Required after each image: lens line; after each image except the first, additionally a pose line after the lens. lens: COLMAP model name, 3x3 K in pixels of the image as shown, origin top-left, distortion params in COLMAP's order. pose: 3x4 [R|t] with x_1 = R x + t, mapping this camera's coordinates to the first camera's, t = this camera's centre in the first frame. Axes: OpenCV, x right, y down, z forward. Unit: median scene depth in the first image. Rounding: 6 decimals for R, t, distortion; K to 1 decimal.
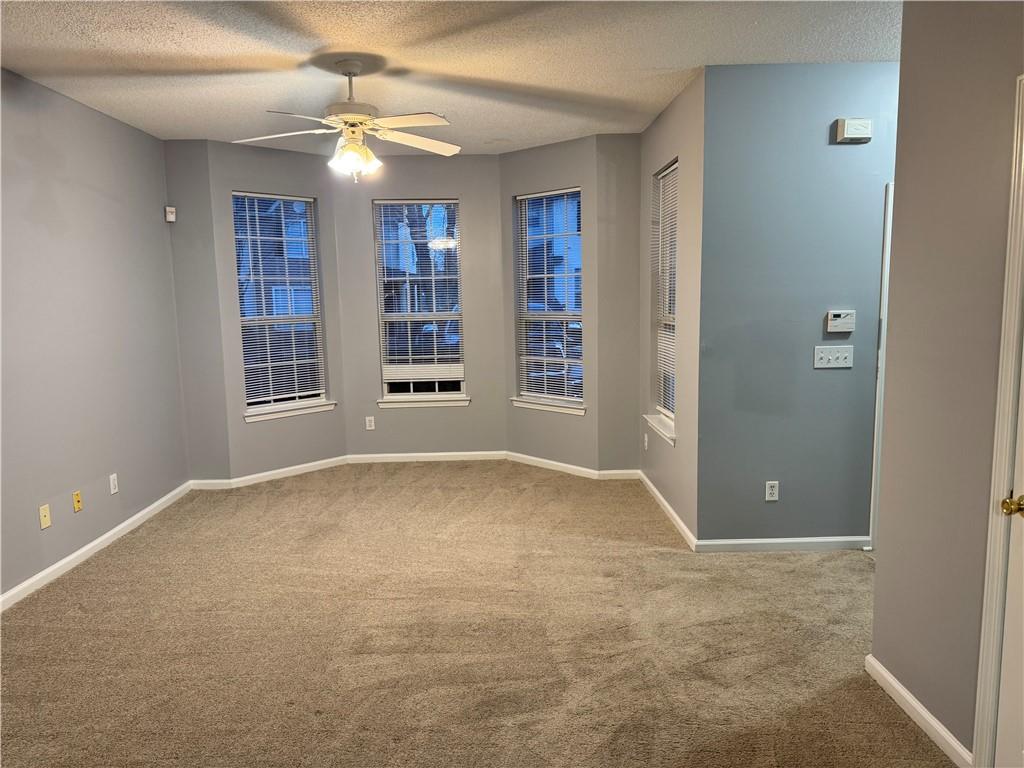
lens RADIAL K [[707.4, 0, 508.3], [0, 707.4, 385.7], [0, 0, 1]] dist [0.118133, -0.215366]
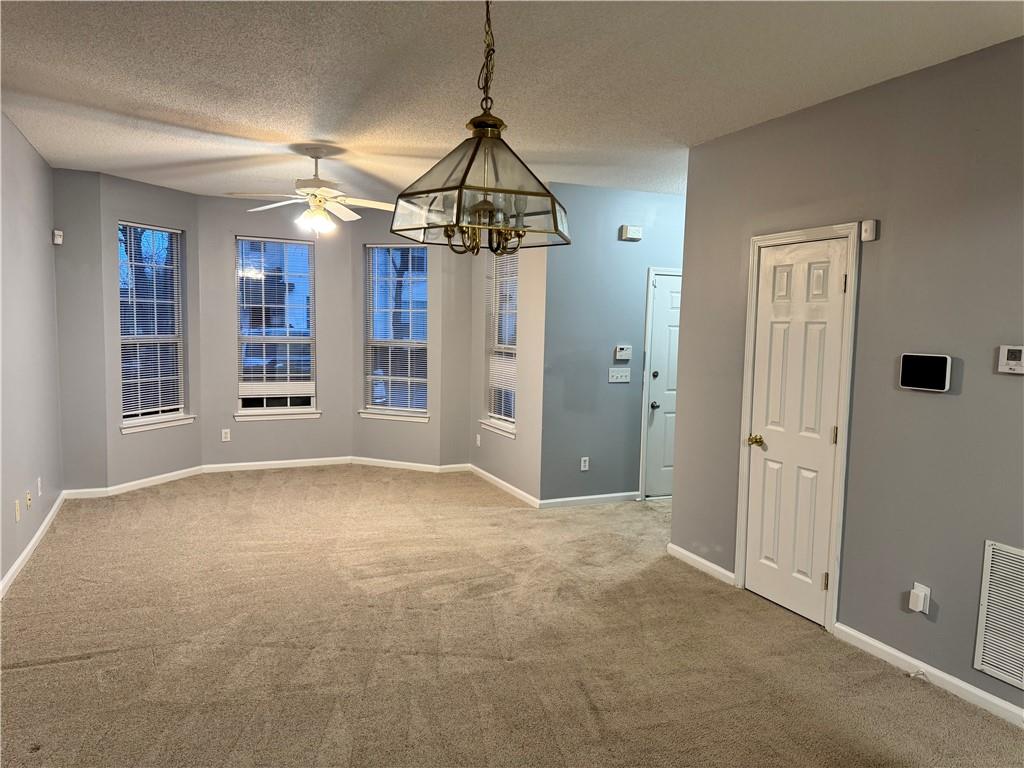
lens RADIAL K [[707.4, 0, 508.3], [0, 707.4, 385.7], [0, 0, 1]] dist [0.118133, -0.215366]
pose [[0.914780, 0.006476, 0.403900, -0.341584], [0.011303, 0.999070, -0.041618, 0.038515], [-0.403794, 0.042637, 0.913856, -0.269341]]
